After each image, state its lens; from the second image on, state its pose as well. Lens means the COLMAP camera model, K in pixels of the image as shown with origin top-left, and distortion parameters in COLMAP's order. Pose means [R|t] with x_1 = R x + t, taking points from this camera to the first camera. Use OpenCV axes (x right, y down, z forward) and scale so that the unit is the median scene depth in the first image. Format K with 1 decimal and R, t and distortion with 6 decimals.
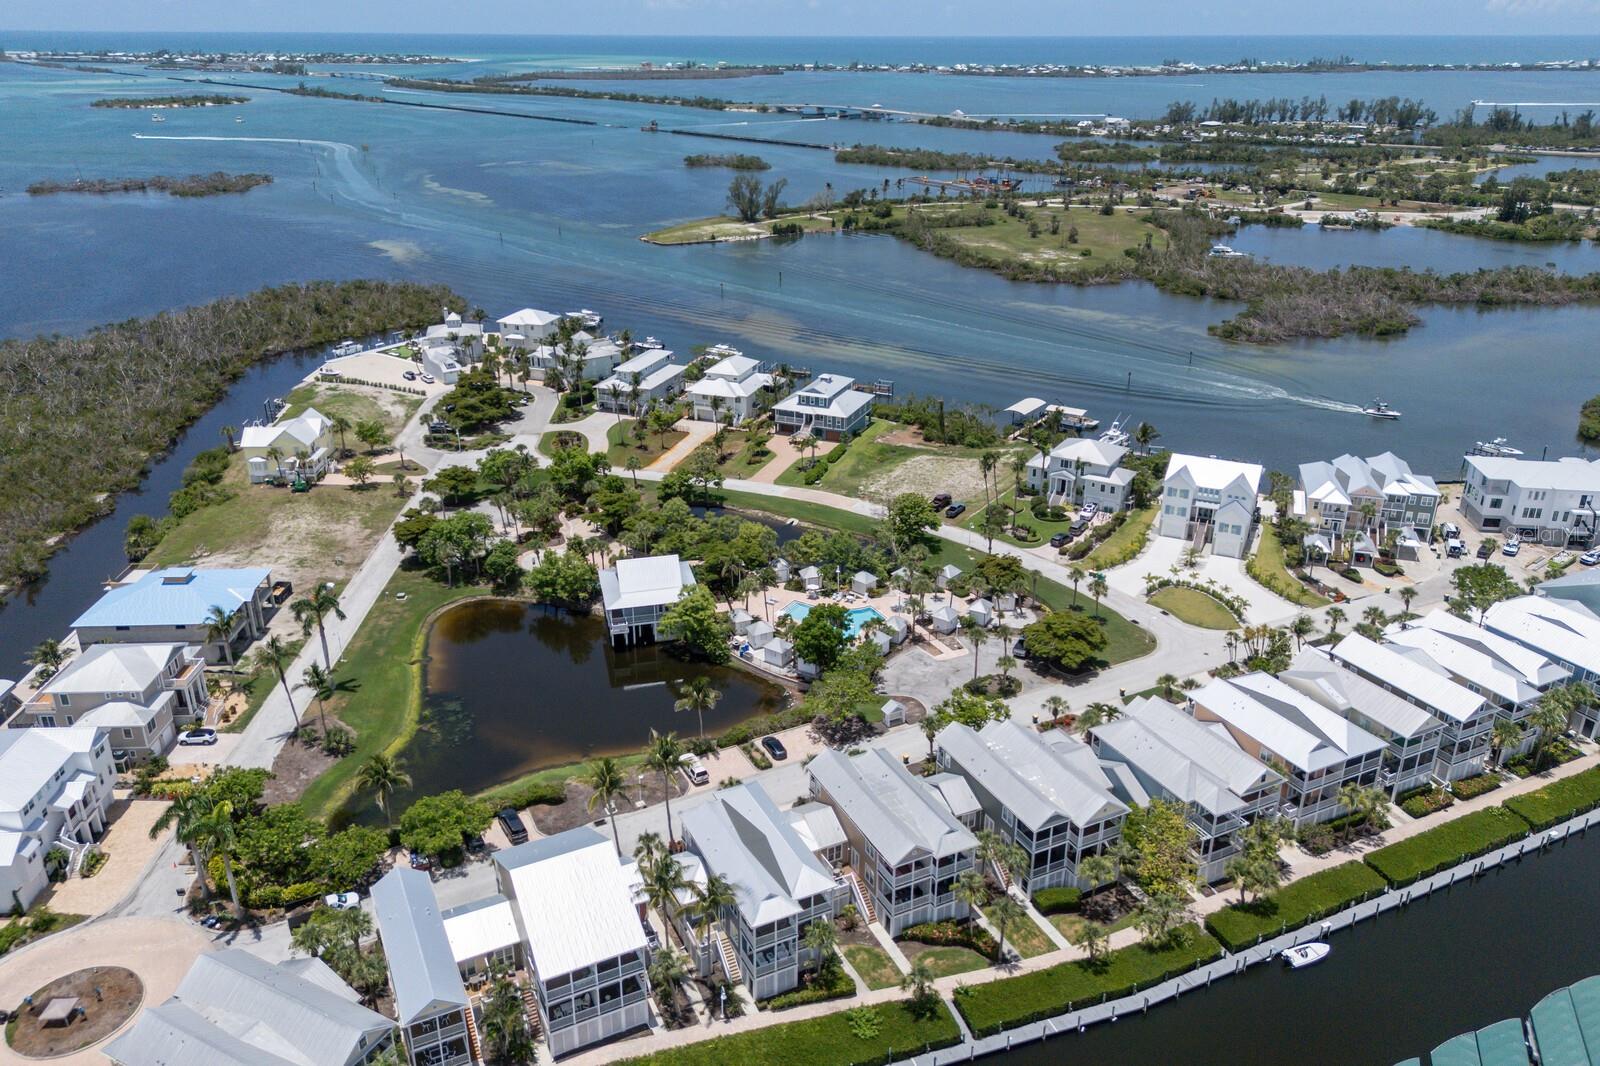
lens RADIAL K [[1169.6, 0, 796.9], [0, 1169.6, 537.8], [0, 0, 1]] dist [0.078849, -0.083439]
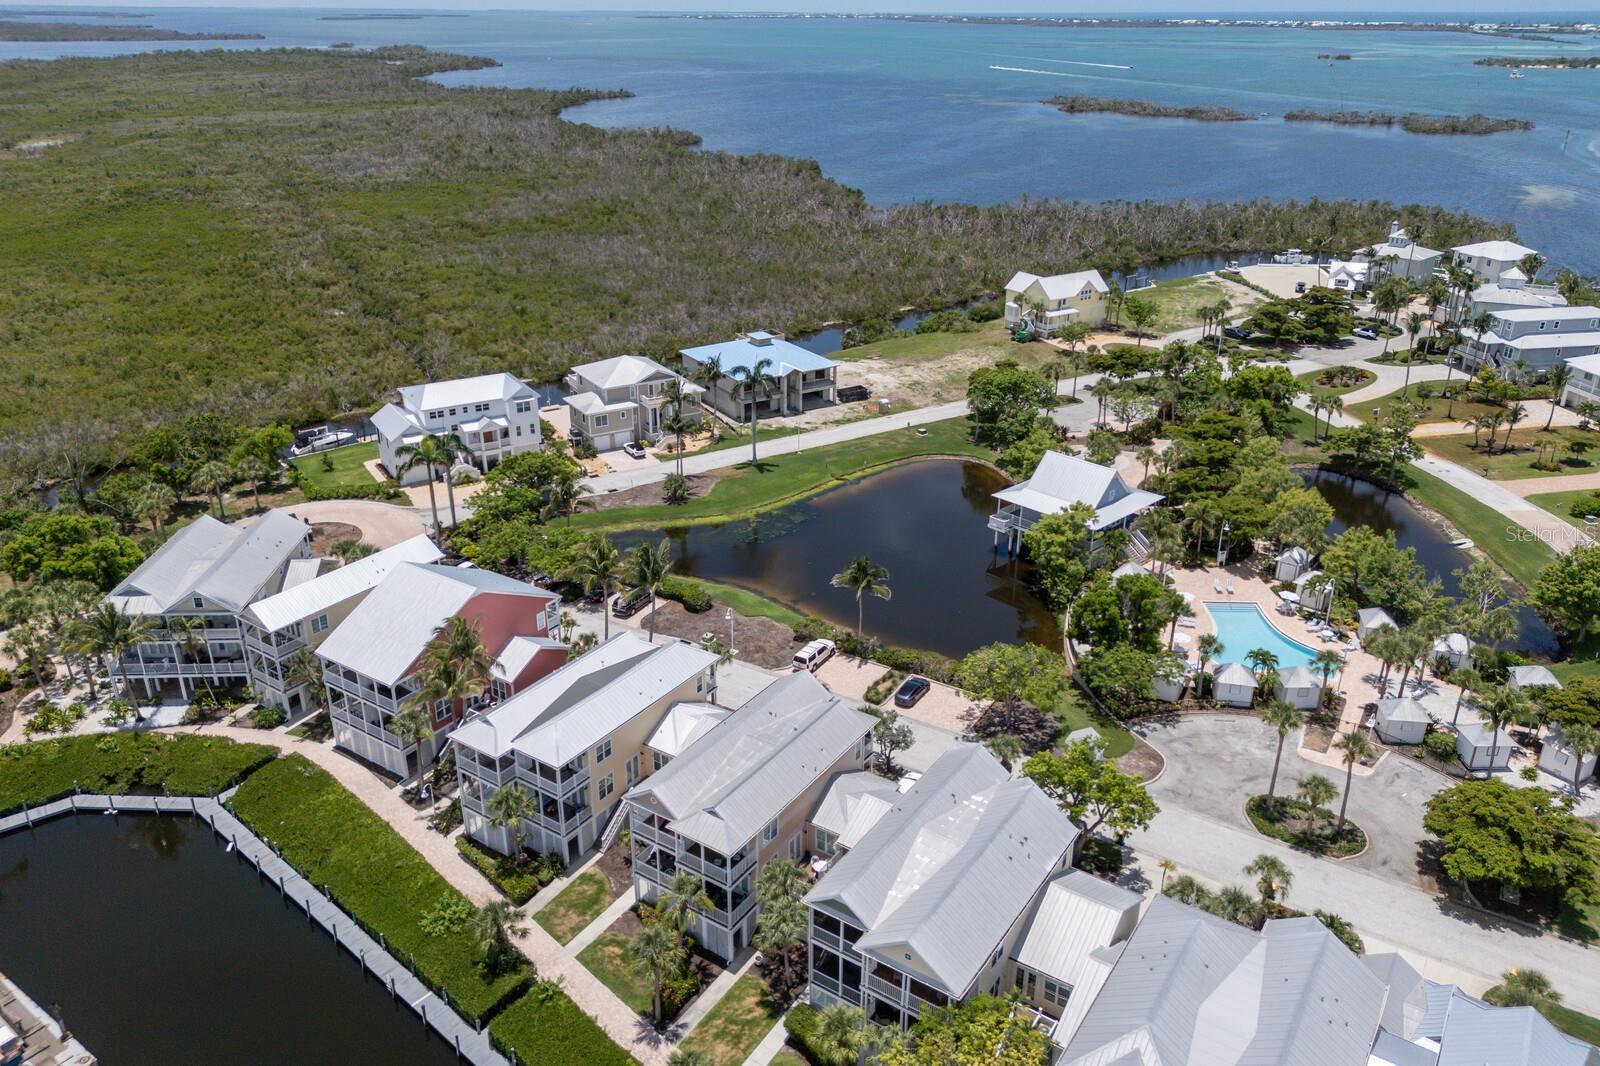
lens RADIAL K [[1169.6, 0, 796.9], [0, 1169.6, 537.8], [0, 0, 1]] dist [0.078849, -0.083439]
pose [[0.492157, 0.355430, -0.794639, 0.356786], [-0.345439, 0.917638, 0.196500, -0.019812], [0.799033, 0.177790, 0.574402, 0.368342]]
